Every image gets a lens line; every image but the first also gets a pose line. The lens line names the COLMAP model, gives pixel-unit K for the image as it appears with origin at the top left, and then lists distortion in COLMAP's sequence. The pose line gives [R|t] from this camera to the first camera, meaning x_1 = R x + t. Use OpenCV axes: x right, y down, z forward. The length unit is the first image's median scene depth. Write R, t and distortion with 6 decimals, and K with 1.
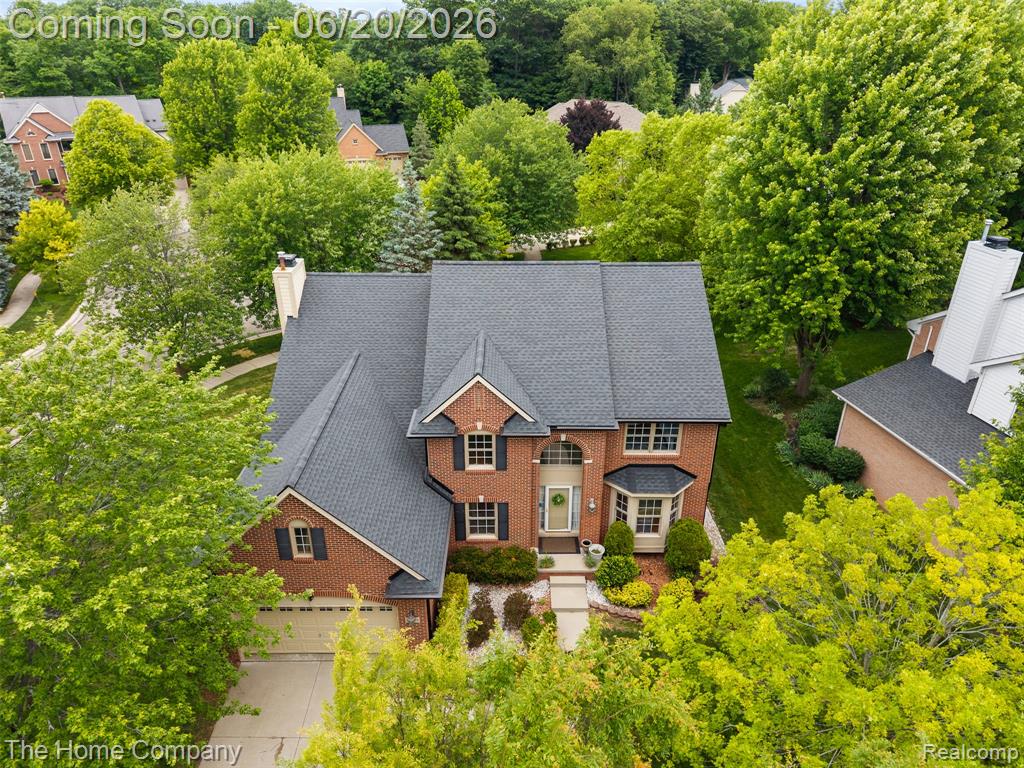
lens RADIAL K [[688.1, 0, 518.1], [0, 688.1, 381.8], [0, 0, 1]] dist [0.020110, -0.016421]
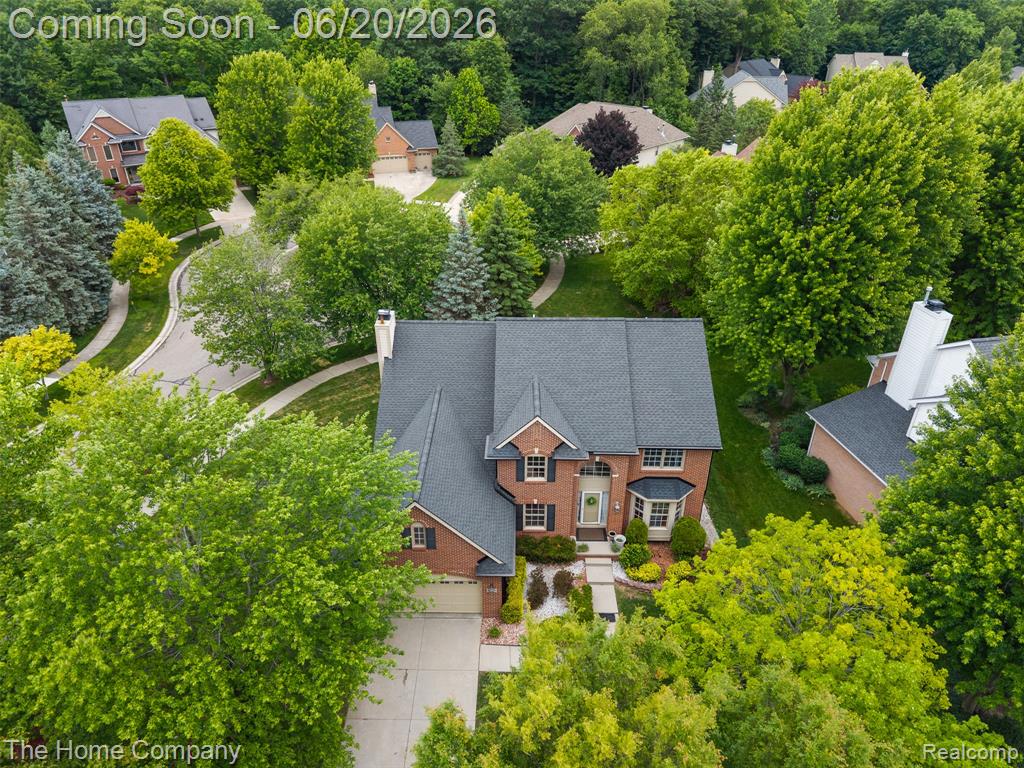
lens RADIAL K [[688.1, 0, 515.5], [0, 688.1, 379.9], [0, 0, 1]] dist [0.020110, -0.016421]
pose [[0.999885, 0.007792, -0.012987, -0.061011], [-0.006998, 0.998169, 0.060076, -0.118611], [0.013432, -0.059978, 0.998109, -0.266891]]
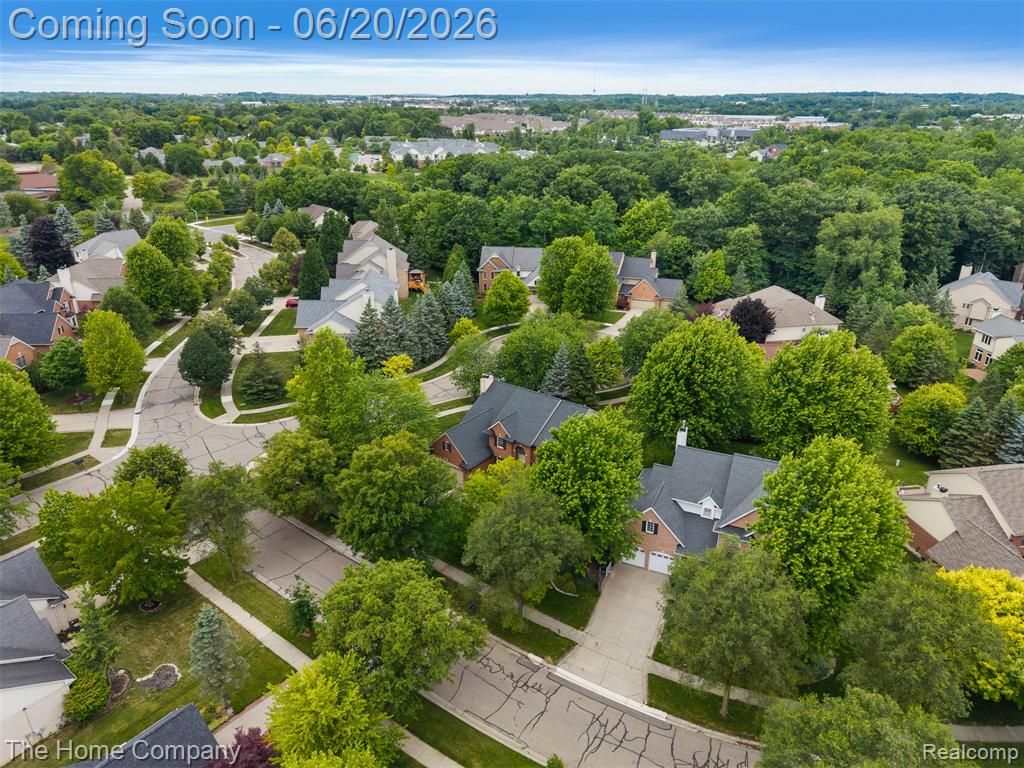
lens RADIAL K [[688.1, 0, 508.2], [0, 688.1, 383.2], [0, 0, 1]] dist [0.020110, -0.016421]
pose [[0.785334, 0.234070, -0.573116, 1.506825], [-0.272871, 0.961864, 0.018929, -0.211321], [0.555690, 0.141521, 0.819256, -1.504179]]
